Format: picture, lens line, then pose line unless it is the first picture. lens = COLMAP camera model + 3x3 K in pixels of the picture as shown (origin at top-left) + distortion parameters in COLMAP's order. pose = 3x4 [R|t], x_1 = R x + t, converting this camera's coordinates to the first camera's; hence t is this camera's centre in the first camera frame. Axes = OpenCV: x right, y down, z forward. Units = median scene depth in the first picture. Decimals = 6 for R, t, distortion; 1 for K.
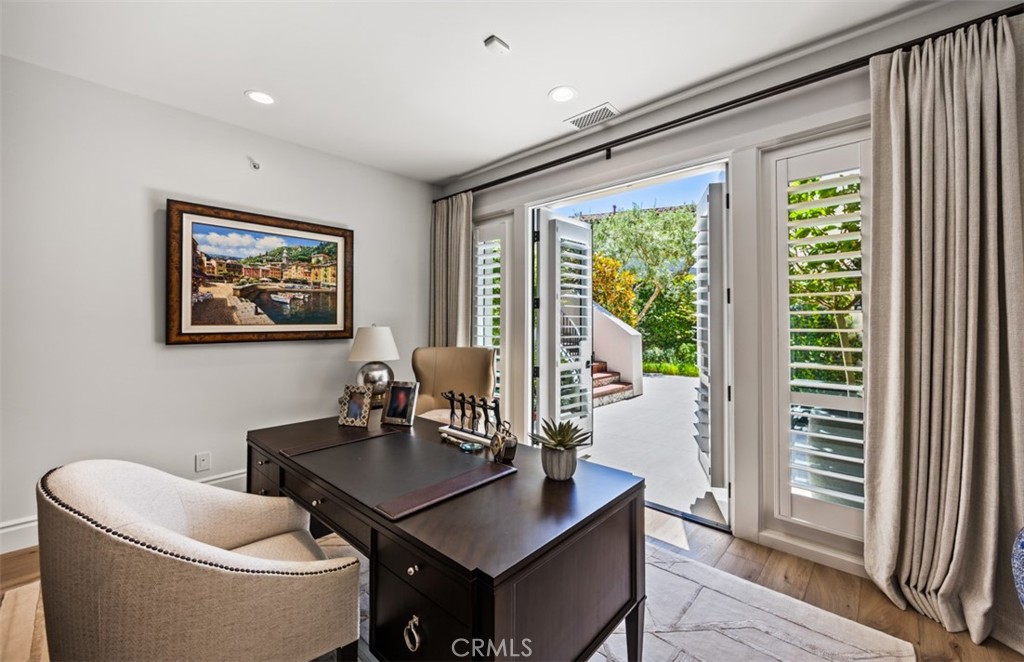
lens RADIAL K [[409.9, 0, 514.3], [0, 409.9, 320.8], [0, 0, 1]] dist [-0.003864, -0.000244]
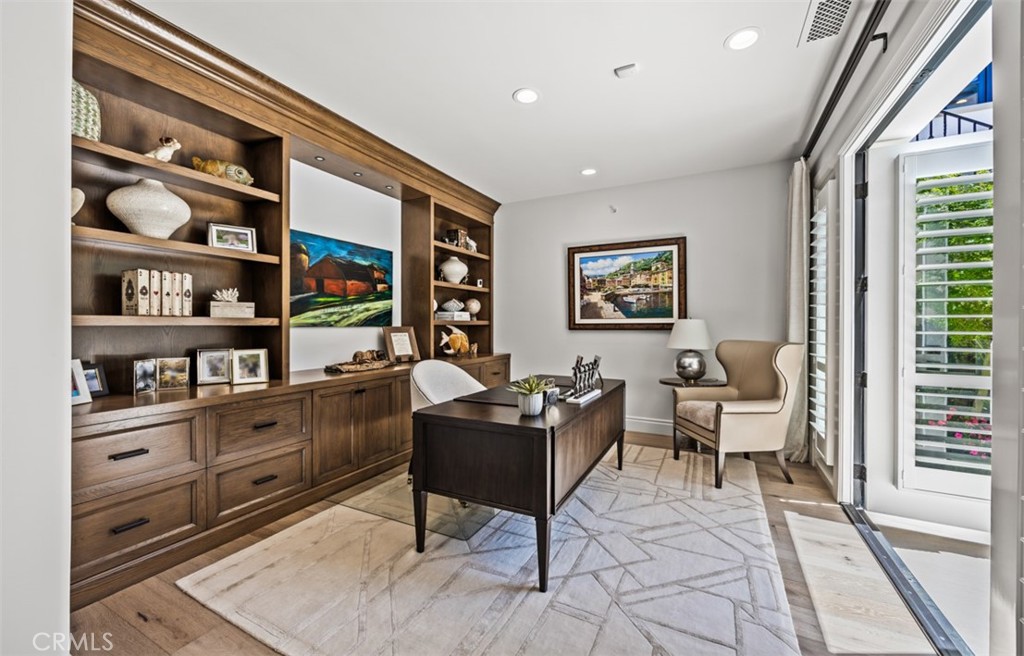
lens RADIAL K [[409.9, 0, 512.4], [0, 409.9, 326.1], [0, 0, 1]] dist [-0.003864, -0.000244]
pose [[0.254918, -0.002283, -0.966960, 0.678967], [0.001054, 0.999997, -0.002083, 0.038307], [0.966962, -0.000488, 0.254920, 0.262260]]
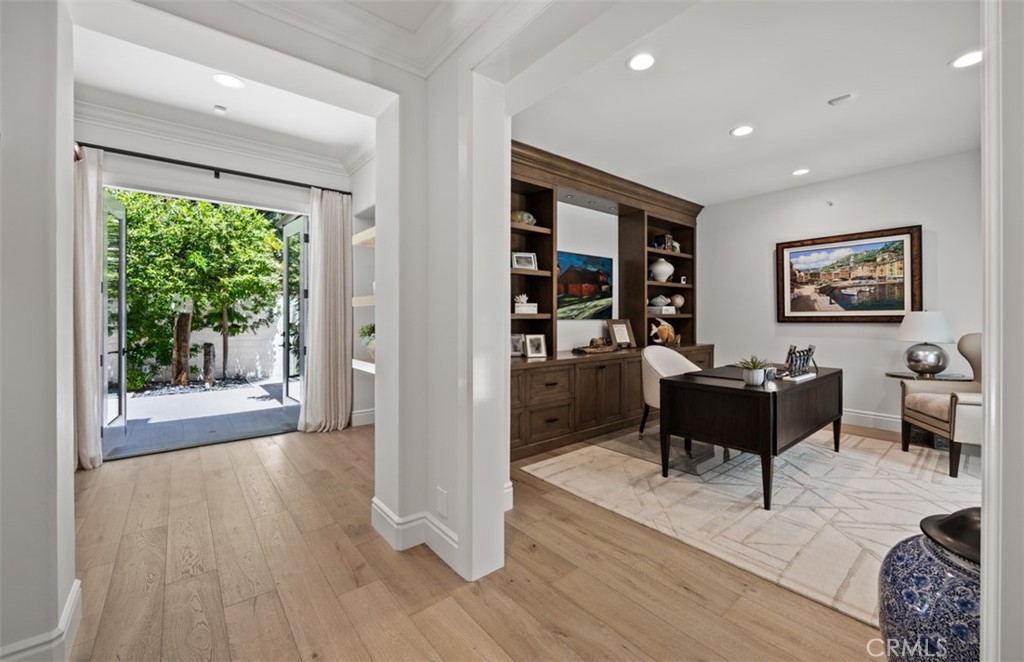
lens RADIAL K [[409.9, 0, 521.6], [0, 409.9, 318.1], [0, 0, 1]] dist [-0.003864, -0.000244]
pose [[-0.146997, -0.004159, -0.989128, 0.966513], [0.001503, 0.999989, -0.004428, 0.038579], [0.989136, -0.002137, -0.146989, 0.109216]]
